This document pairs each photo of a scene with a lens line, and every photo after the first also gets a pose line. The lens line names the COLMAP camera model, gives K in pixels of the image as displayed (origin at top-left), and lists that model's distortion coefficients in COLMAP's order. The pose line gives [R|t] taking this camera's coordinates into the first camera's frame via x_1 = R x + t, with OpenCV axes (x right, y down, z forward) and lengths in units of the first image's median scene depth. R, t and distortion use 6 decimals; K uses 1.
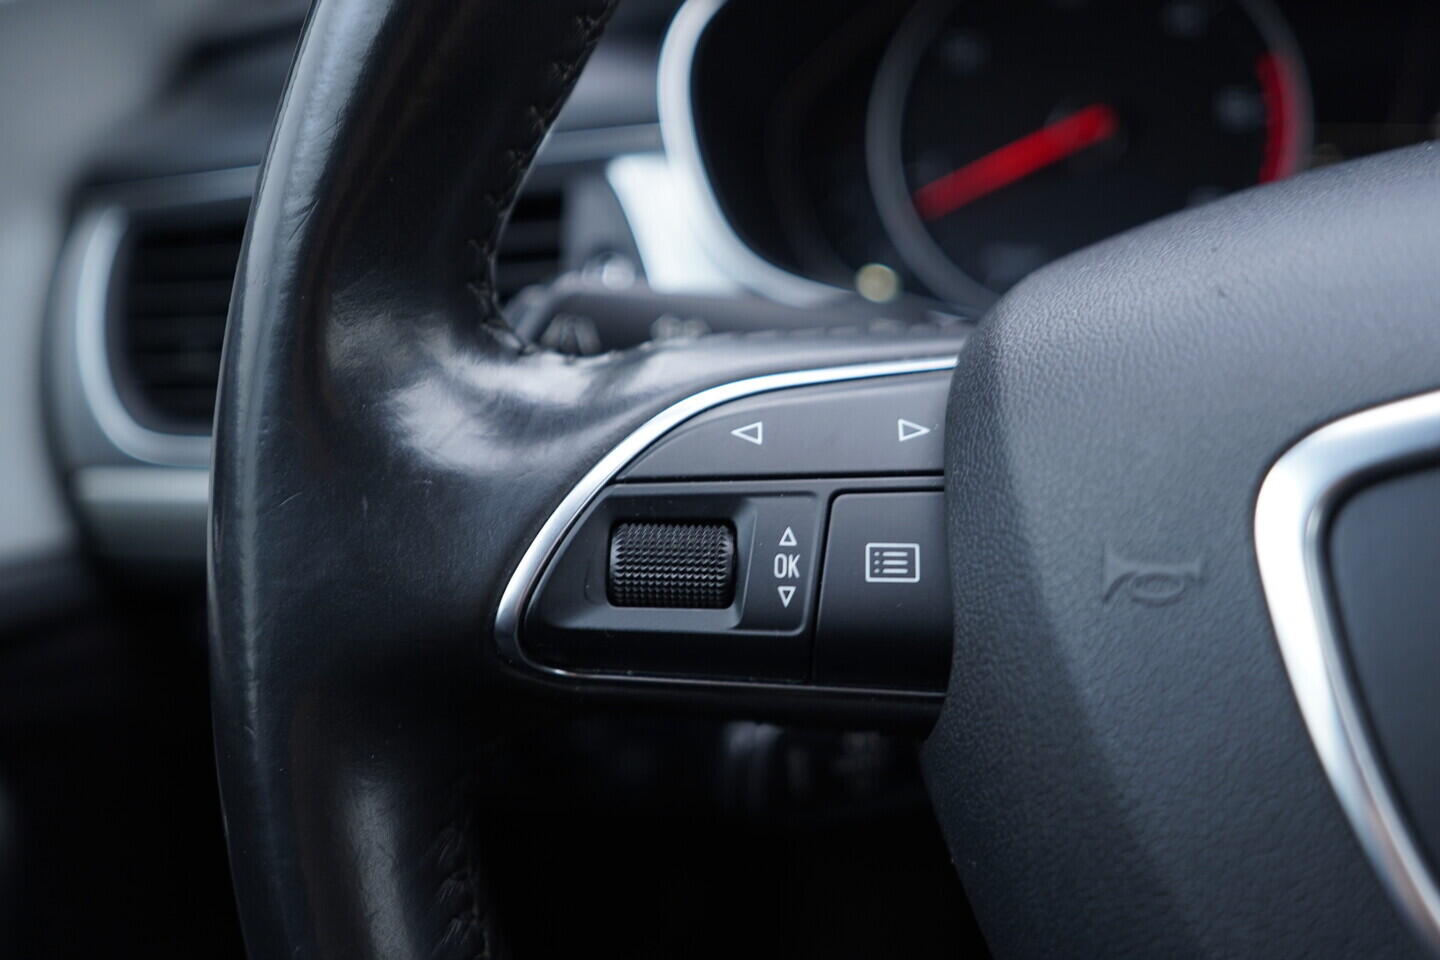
lens RADIAL K [[1490.6, 0, 714.4], [0, 1490.6, 480.4], [0, 0, 1]] dist [0.000184, 0.000000]
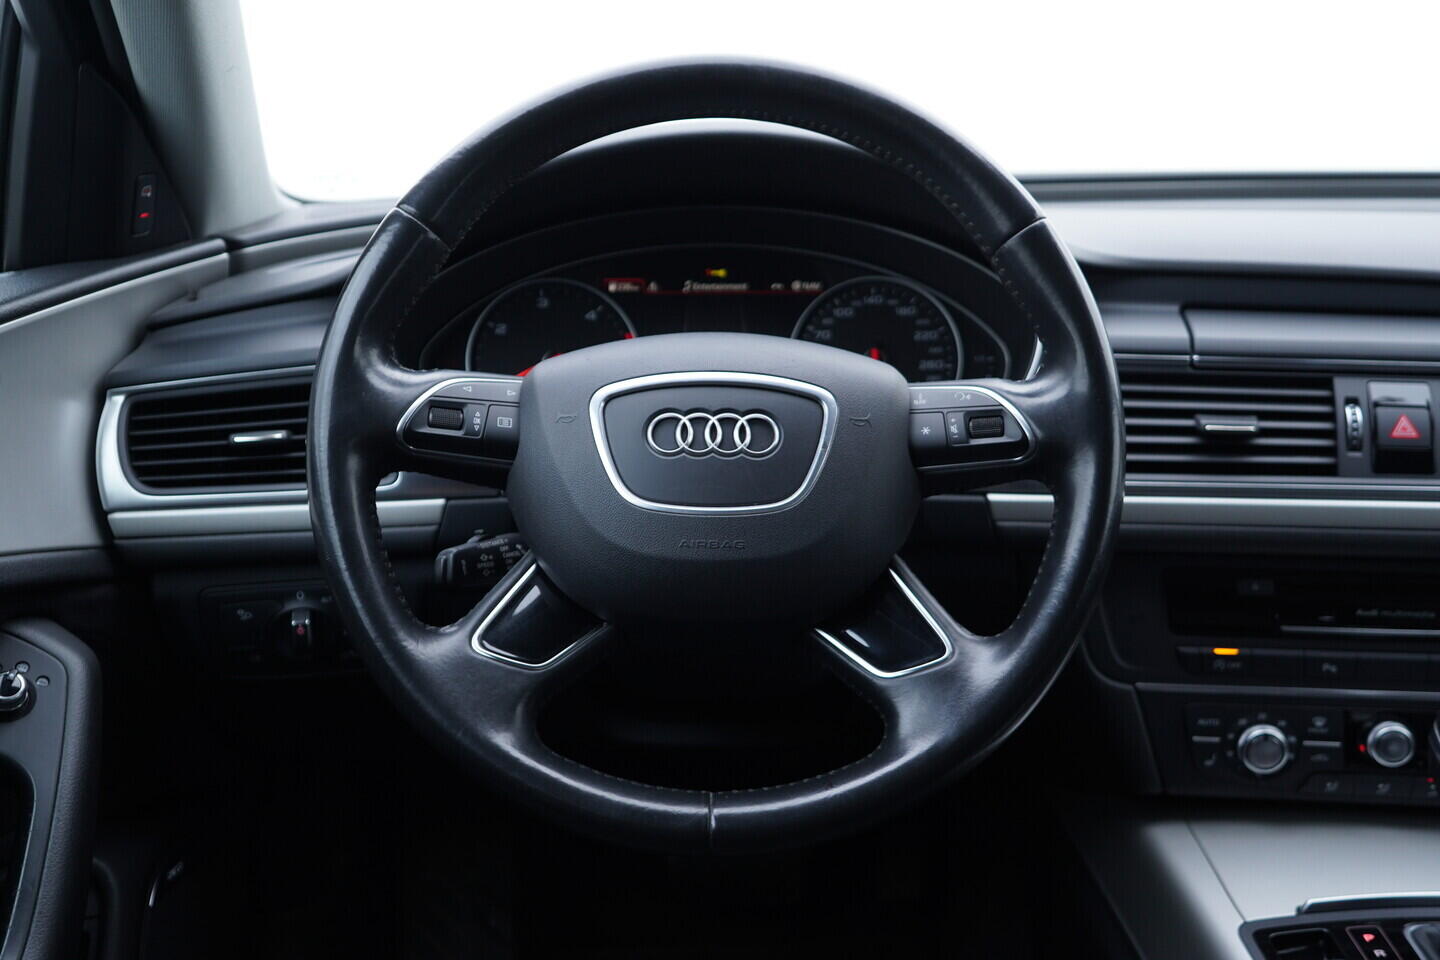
lens RADIAL K [[1490.6, 0, 718.5], [0, 1490.6, 478.2], [0, 0, 1]] dist [0.000184, 0.000000]
pose [[0.956752, 0.082130, 0.279072, -0.407814], [-0.043624, 0.988977, -0.141495, 0.706621], [-0.287617, 0.123201, 0.949788, -2.752483]]
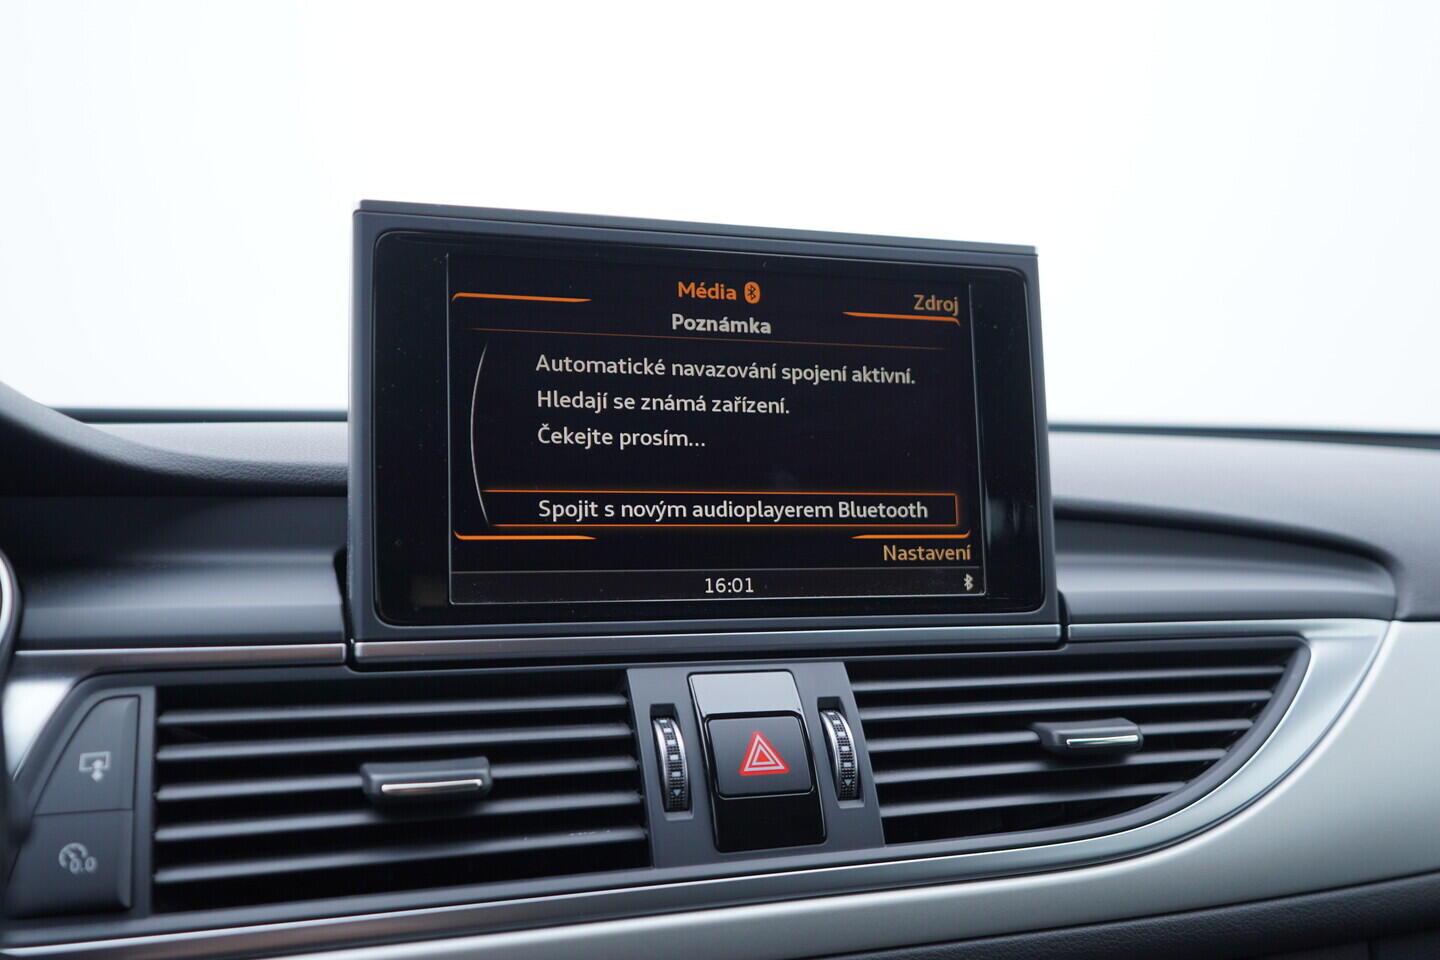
lens RADIAL K [[1490.6, 0, 724.8], [0, 1490.6, 483.2], [0, 0, 1]] dist [0.000184, 0.000000]
pose [[0.759247, 0.150680, 0.633119, 1.244198], [0.123900, 0.921568, -0.367913, 0.282904], [-0.638900, 0.357781, 0.681029, -0.781135]]
